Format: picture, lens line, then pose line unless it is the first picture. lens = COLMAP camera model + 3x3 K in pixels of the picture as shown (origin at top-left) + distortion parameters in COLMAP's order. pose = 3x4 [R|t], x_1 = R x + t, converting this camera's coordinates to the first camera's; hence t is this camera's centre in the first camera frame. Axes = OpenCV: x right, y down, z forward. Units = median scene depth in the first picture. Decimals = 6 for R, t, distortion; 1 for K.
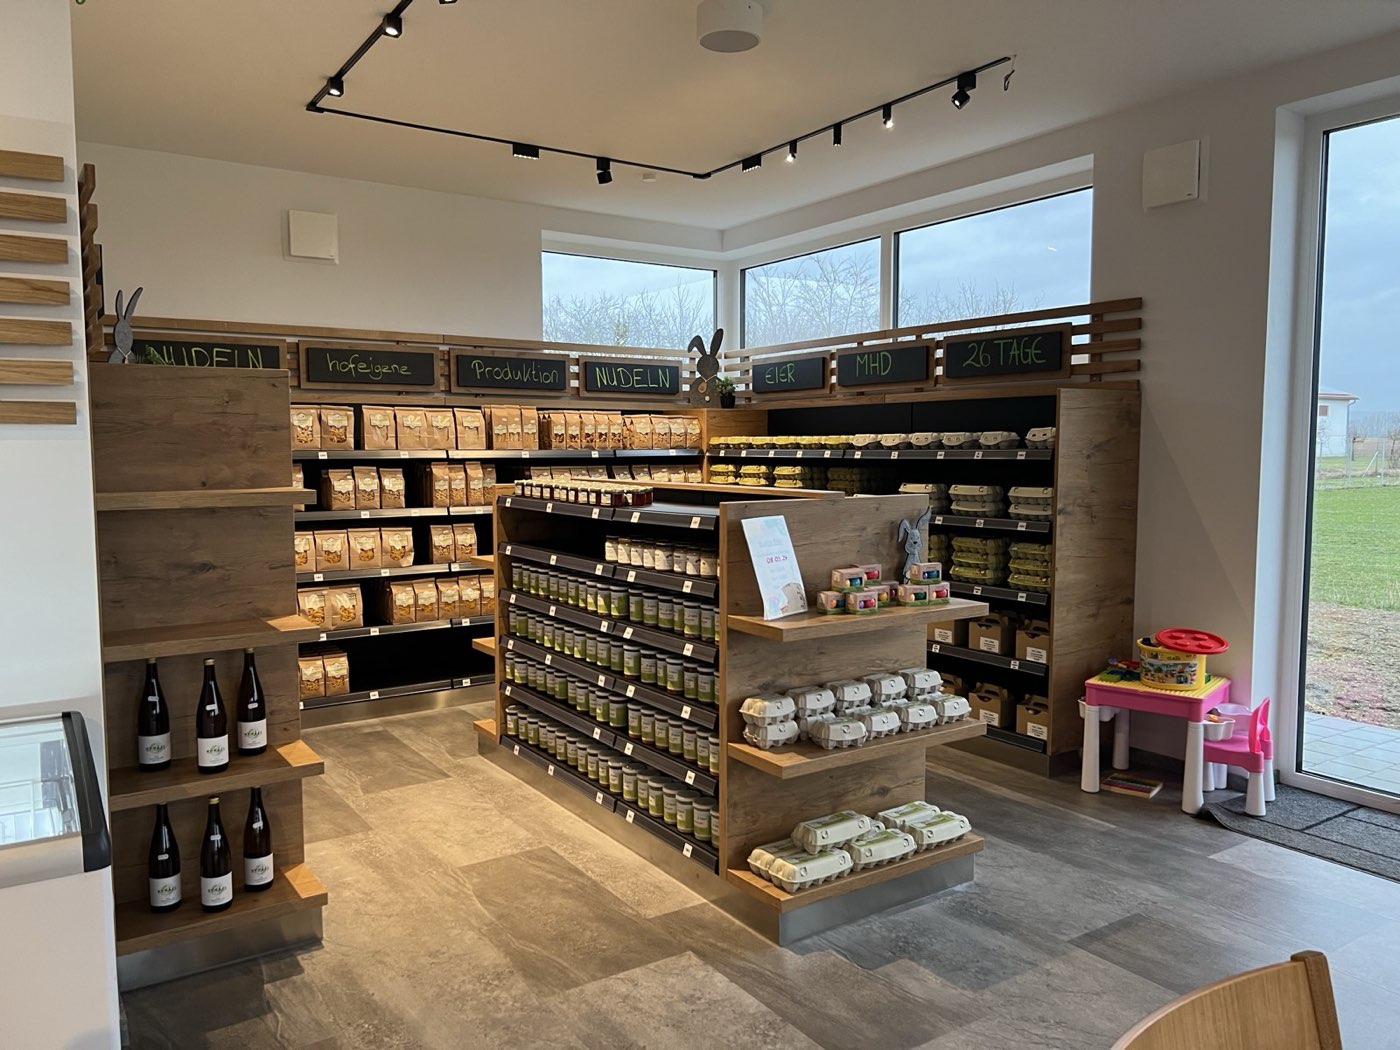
lens RADIAL K [[1049.2, 0, 696.1], [0, 1049.2, 520.4], [0, 0, 1]] dist [0.141619, -0.271355]
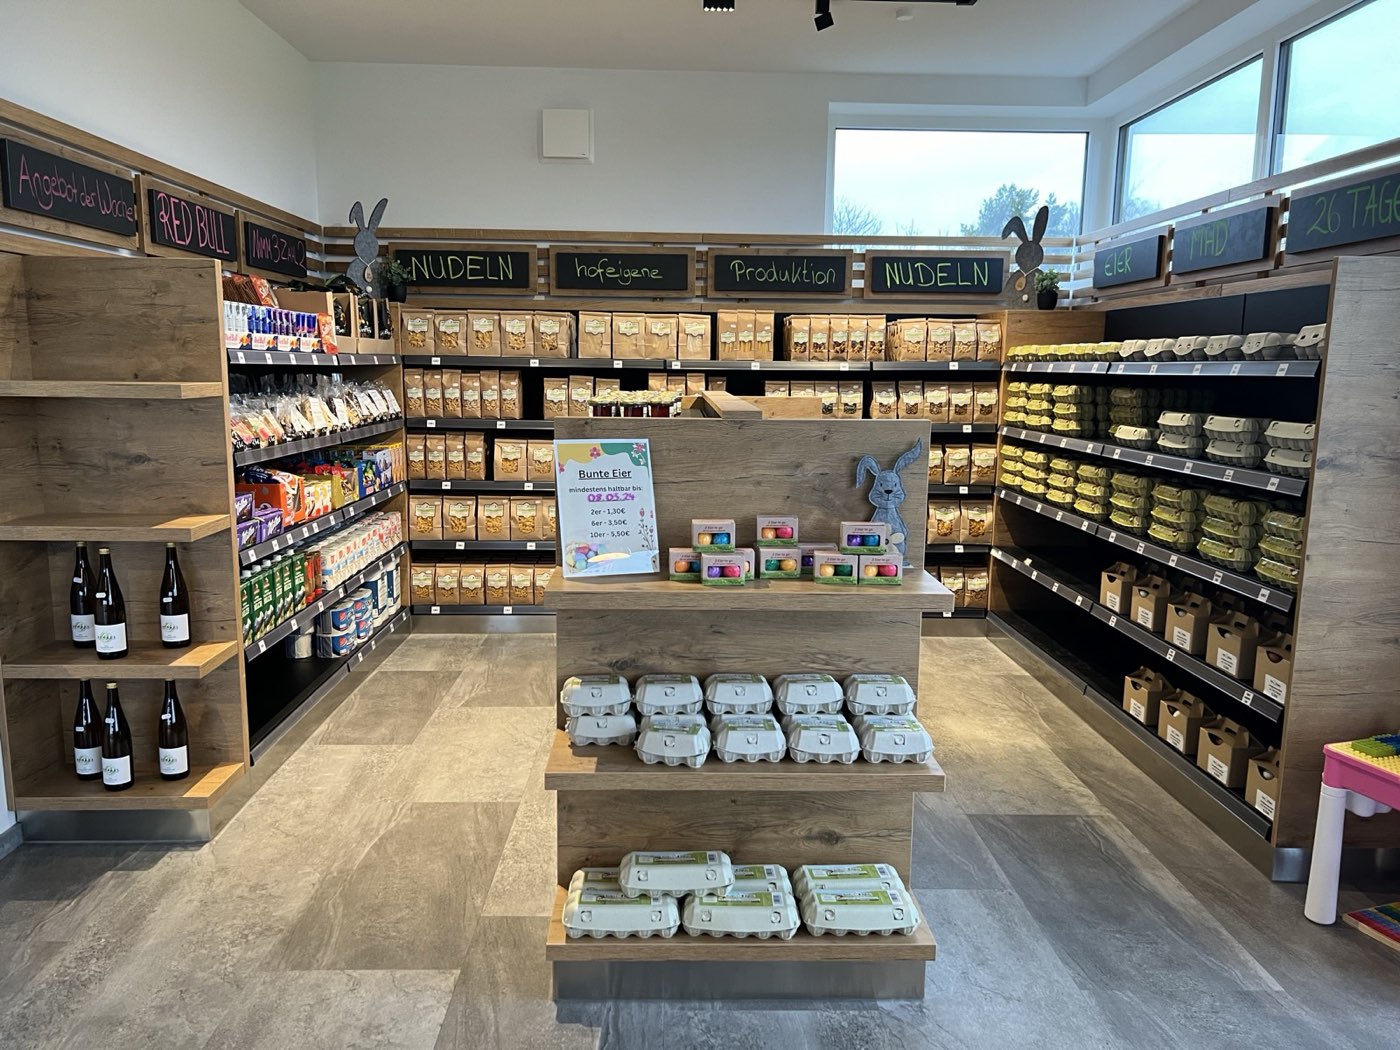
lens RADIAL K [[1058.9, 0, 700.0], [0, 1058.9, 525.0], [0, 0, 1]] dist [0.080702, -0.102796]
pose [[0.842898, 0.093009, -0.529974, 0.363303], [-0.053422, 0.994546, 0.089575, -0.009170], [0.535415, -0.047190, 0.843270, 0.285043]]
